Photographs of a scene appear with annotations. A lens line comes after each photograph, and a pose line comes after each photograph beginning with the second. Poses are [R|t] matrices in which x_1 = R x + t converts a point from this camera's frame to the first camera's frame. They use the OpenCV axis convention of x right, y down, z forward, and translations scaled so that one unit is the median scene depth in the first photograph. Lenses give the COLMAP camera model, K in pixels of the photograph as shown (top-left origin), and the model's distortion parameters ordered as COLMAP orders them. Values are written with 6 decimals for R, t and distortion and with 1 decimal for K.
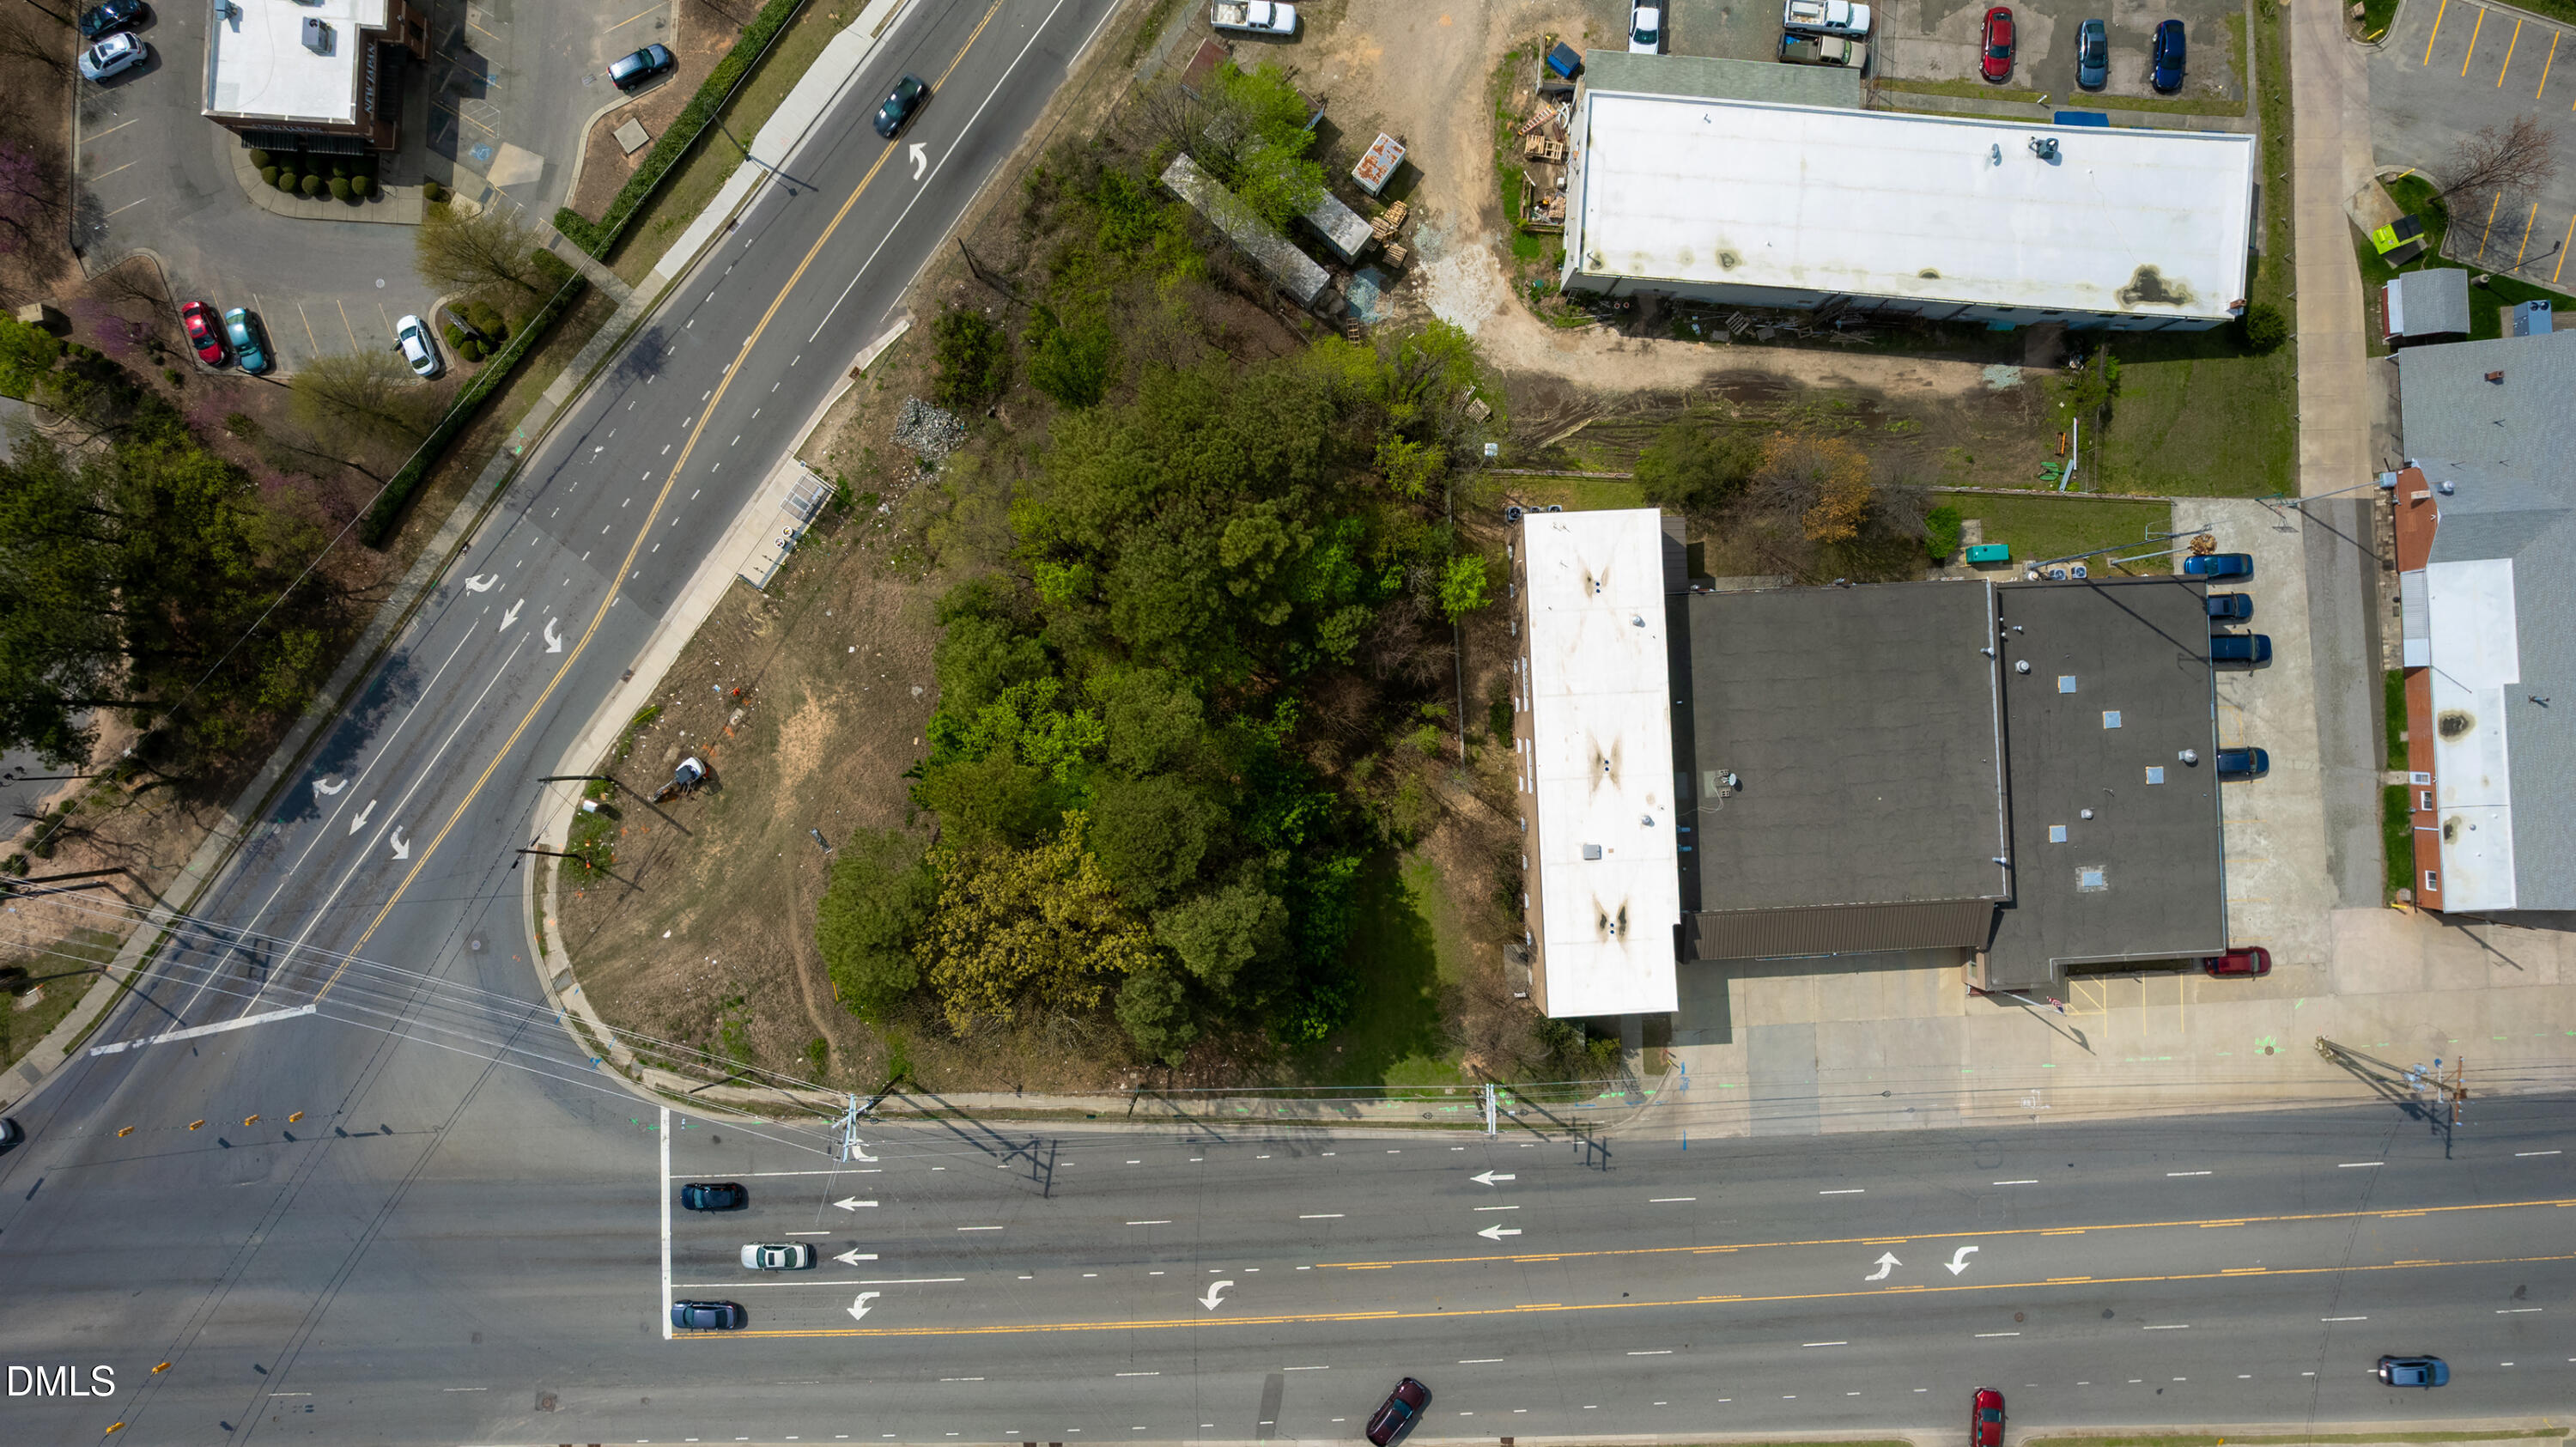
lens RADIAL K [[1645.1, 0, 1283.8], [0, 1645.1, 730.3], [0, 0, 1]] dist [-0.081308, 0.092652]
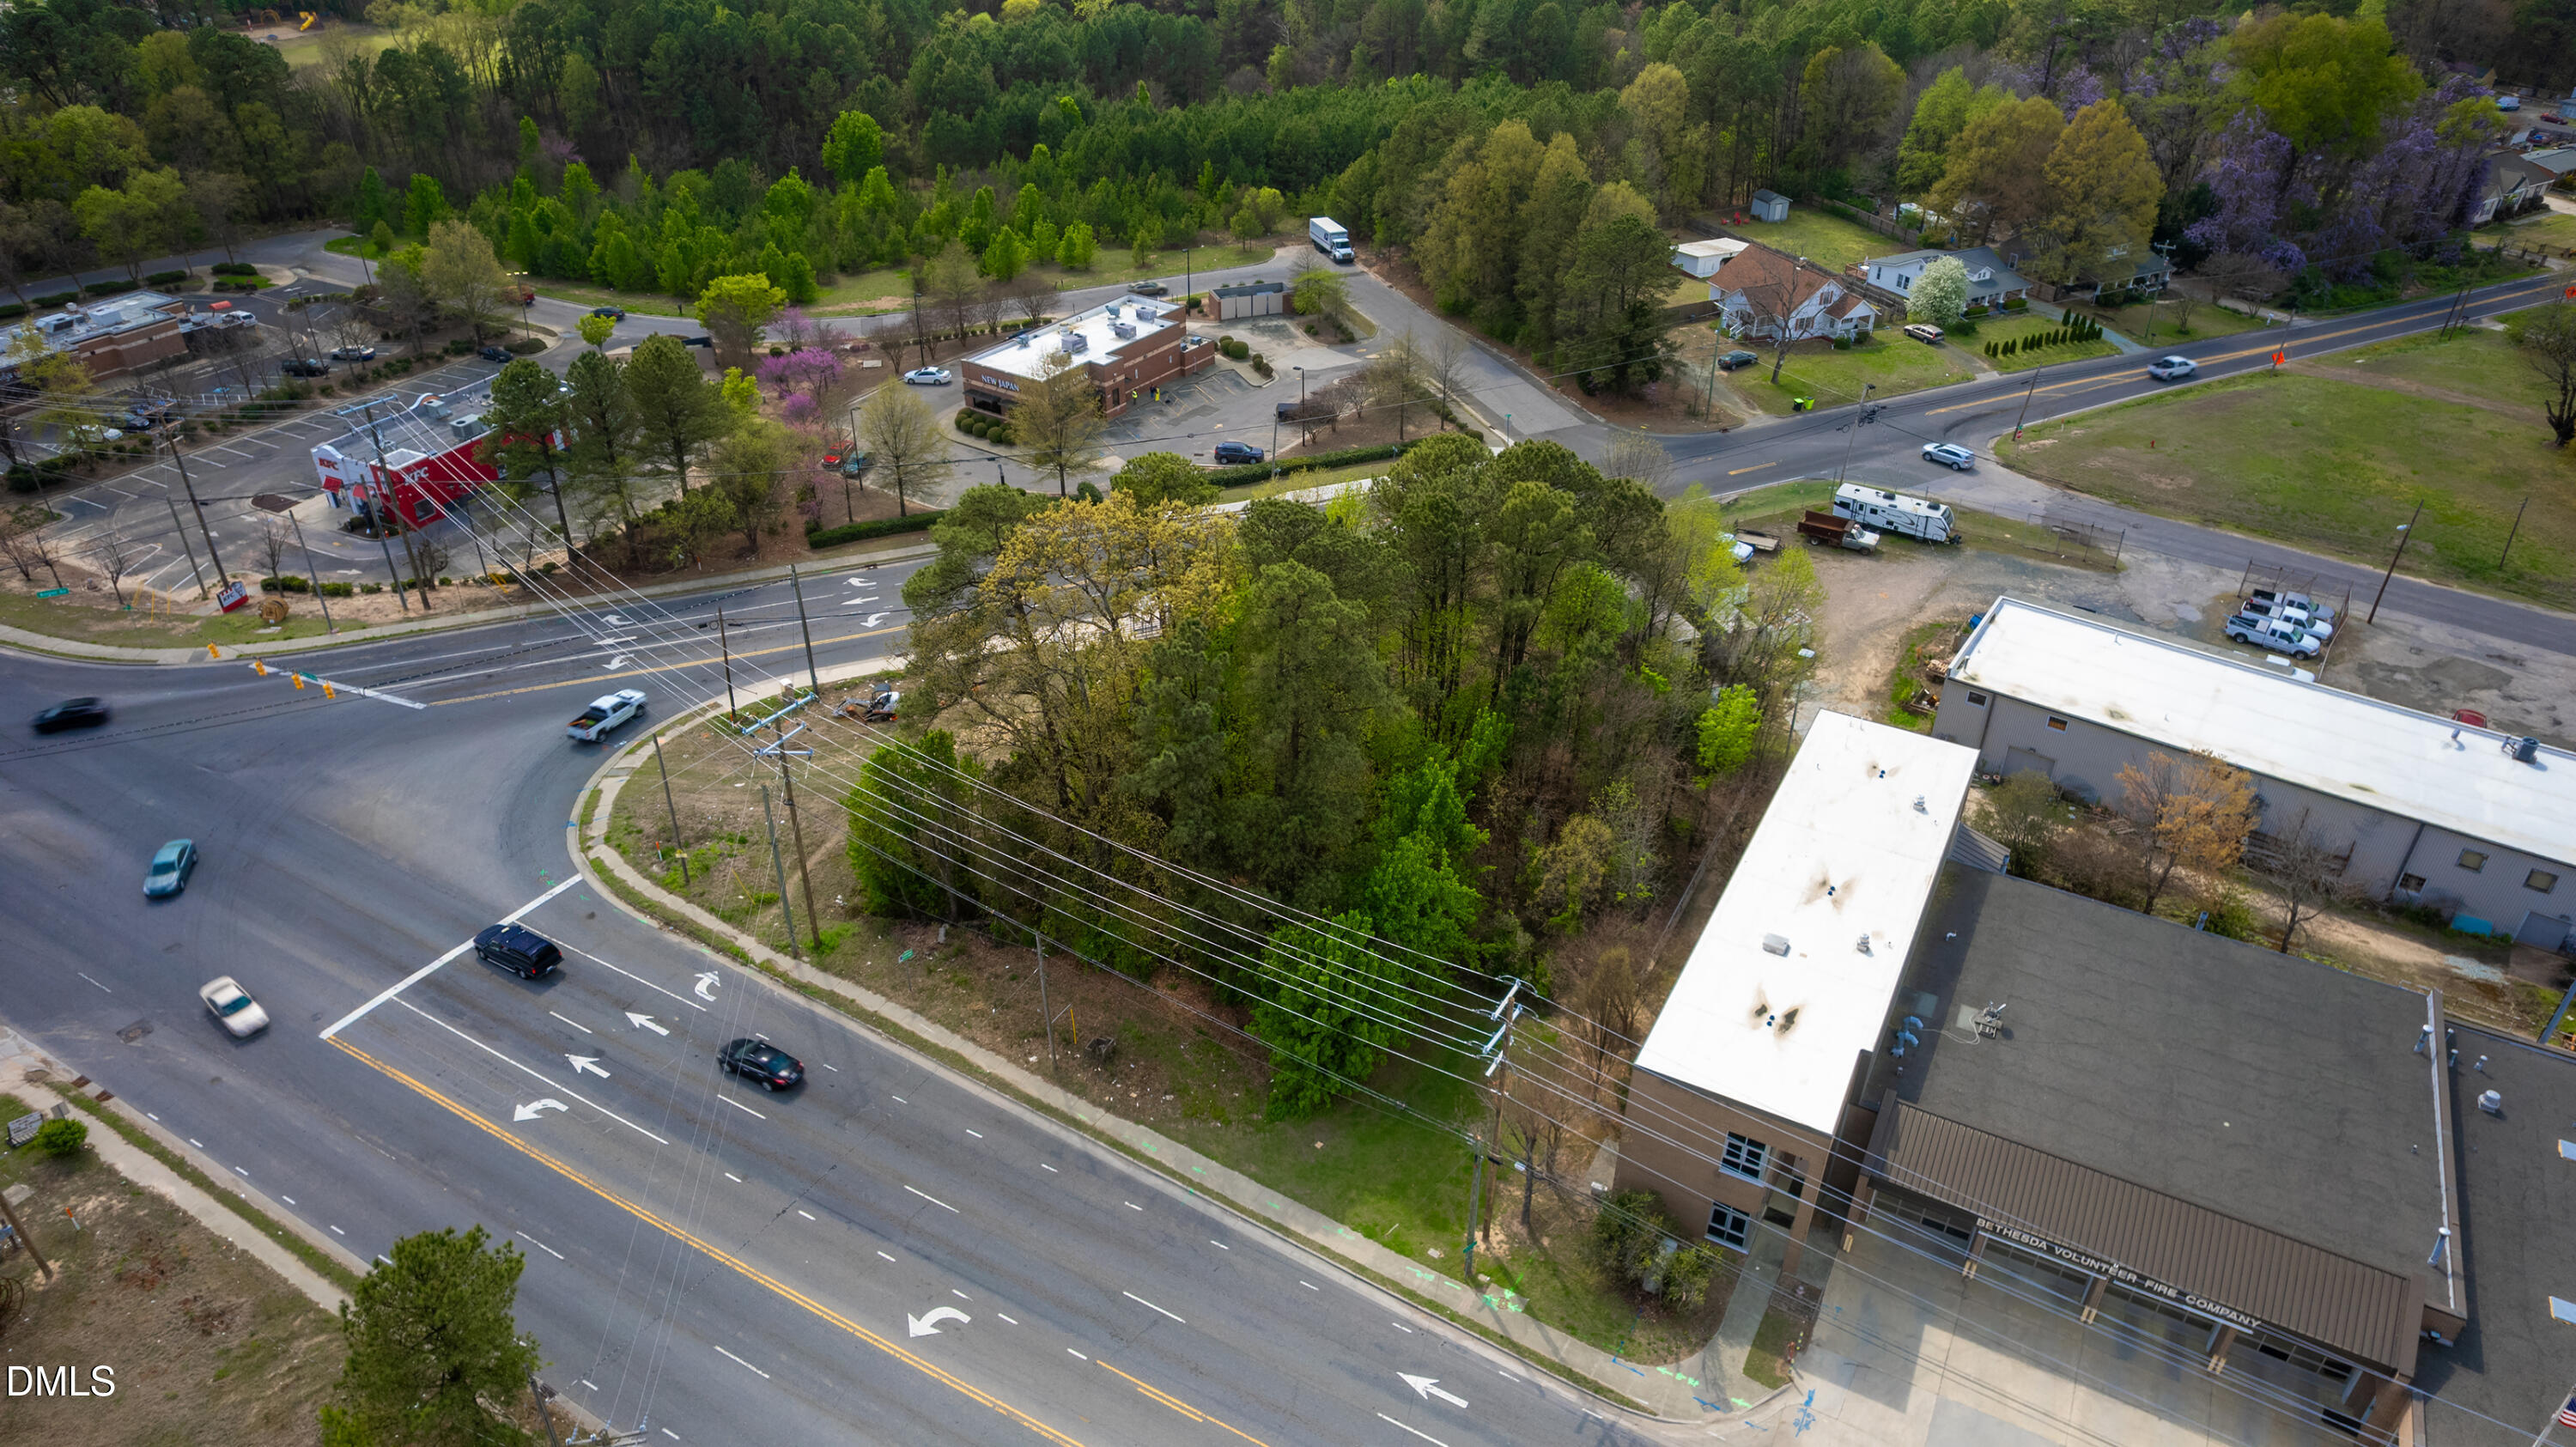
lens RADIAL K [[1645.1, 0, 1283.8], [0, 1645.1, 730.3], [0, 0, 1]] dist [-0.081308, 0.092652]
pose [[0.849448, 0.295379, -0.437251, 0.266399], [-0.527626, 0.464575, -0.711183, 0.603194], [-0.006933, 0.834818, 0.550482, 0.483680]]
